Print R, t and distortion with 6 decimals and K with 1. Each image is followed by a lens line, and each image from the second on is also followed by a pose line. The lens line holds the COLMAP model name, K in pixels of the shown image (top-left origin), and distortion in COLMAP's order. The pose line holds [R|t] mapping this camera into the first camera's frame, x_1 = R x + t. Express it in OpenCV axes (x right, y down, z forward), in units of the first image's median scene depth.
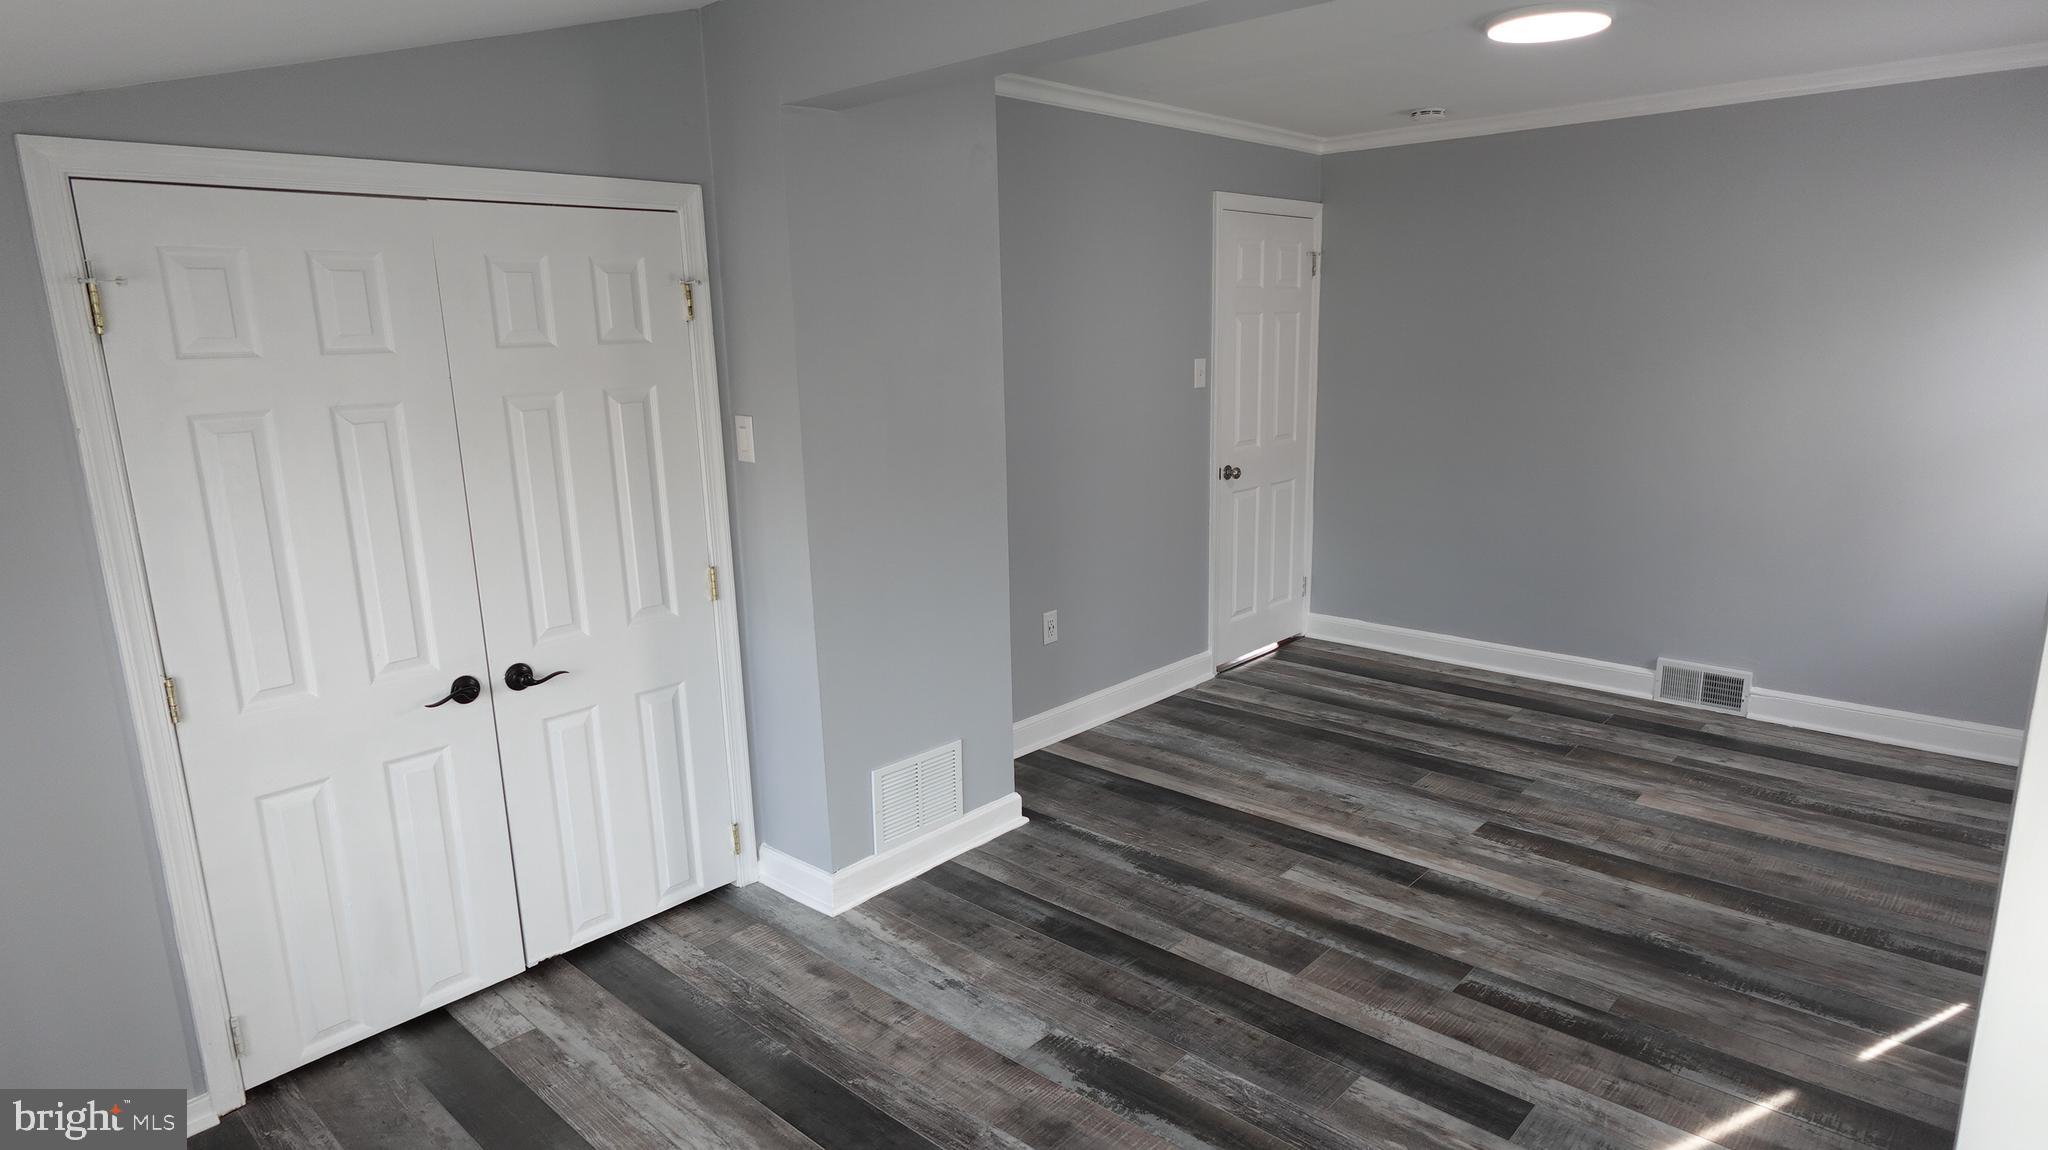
lens RADIAL K [[1159.6, 0, 1024.0], [0, 1159.6, 575.0], [0, 0, 1]] dist [-0.003876, 0.001458]
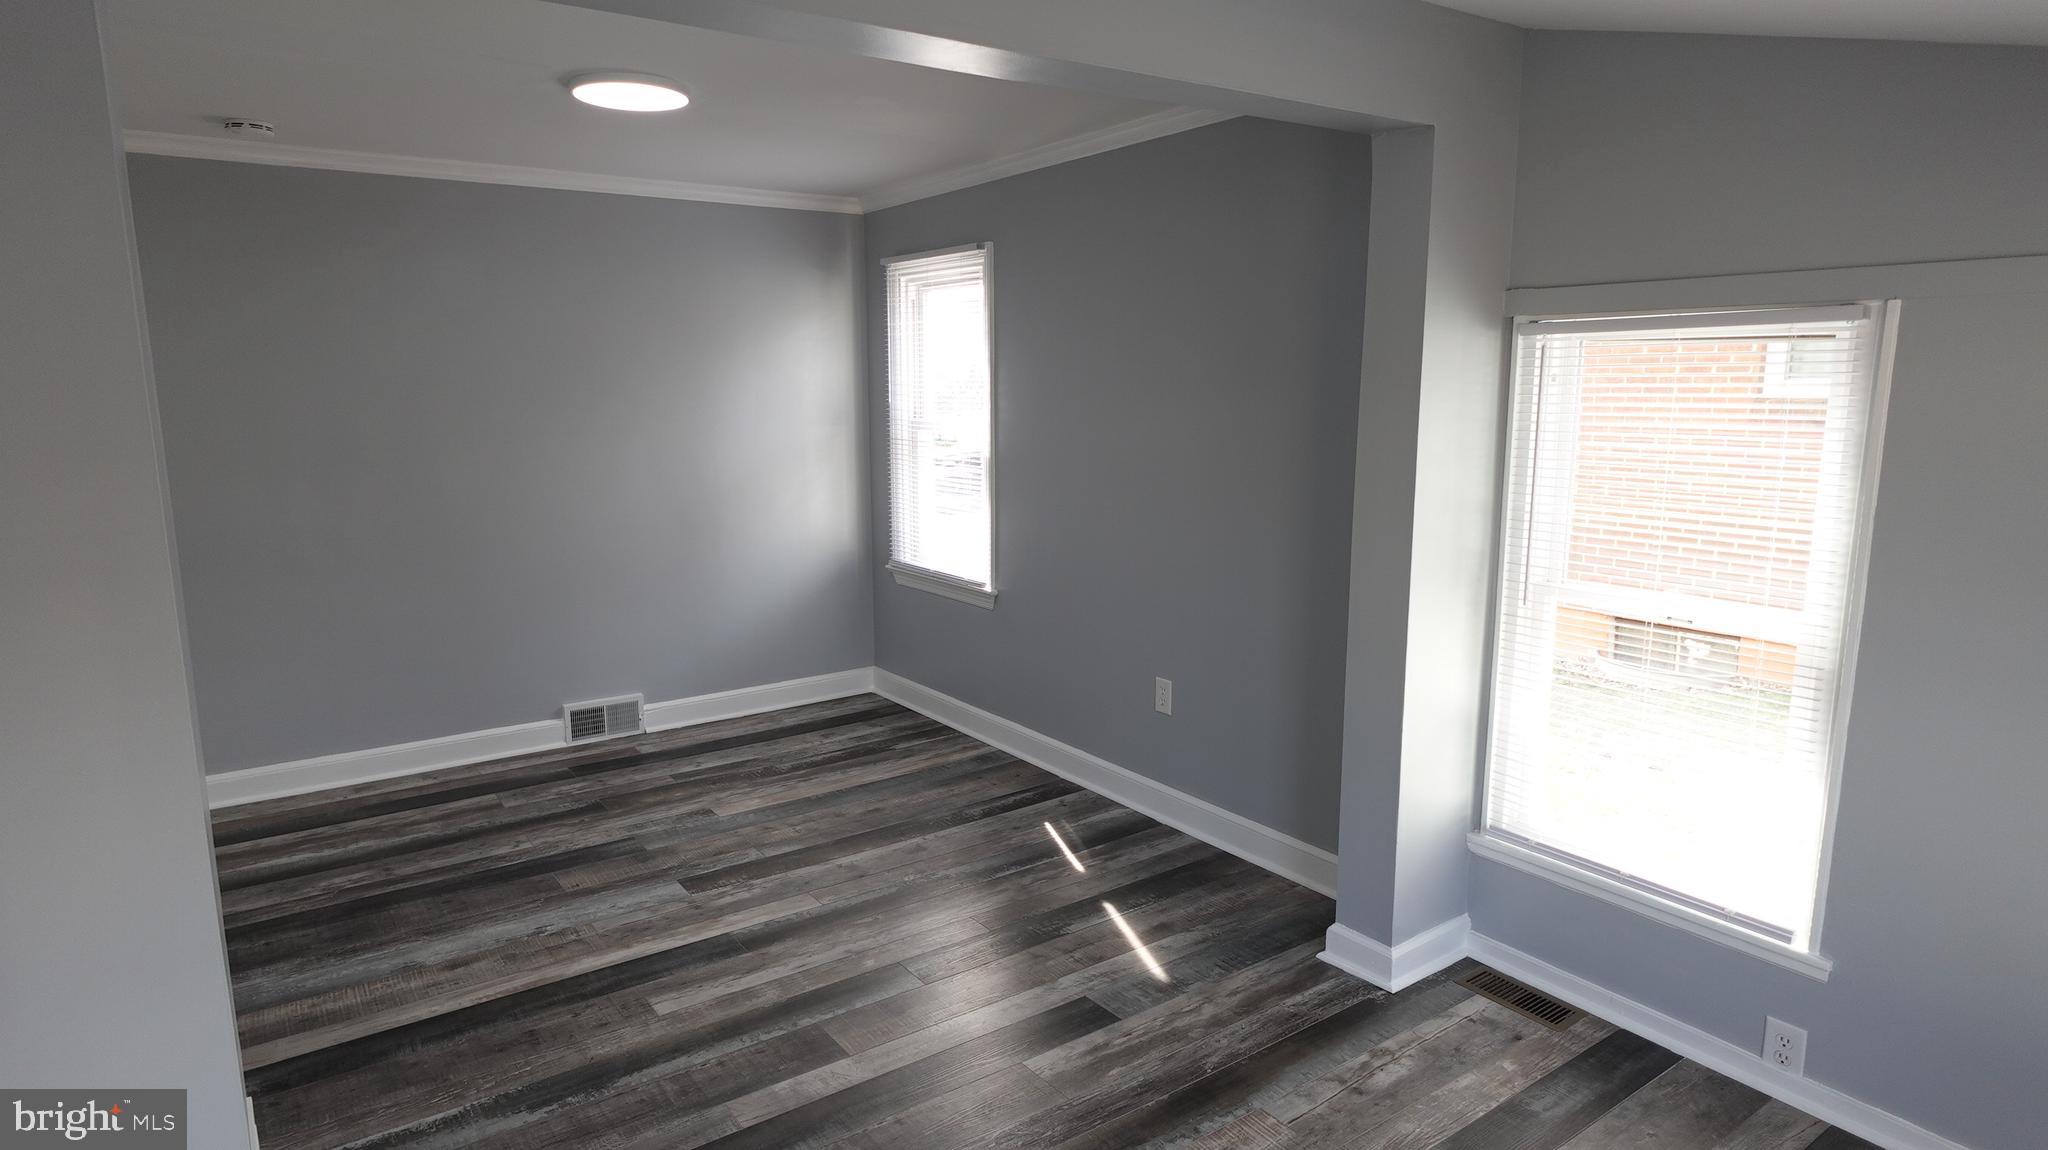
lens RADIAL K [[1159.6, 0, 1024.0], [0, 1159.6, 575.0], [0, 0, 1]] dist [-0.003876, 0.001458]
pose [[0.210458, -0.144319, 0.966892, -0.414576], [0.205878, 0.973405, 0.100479, -0.072483], [-0.955679, 0.177916, 0.234573, 0.395590]]
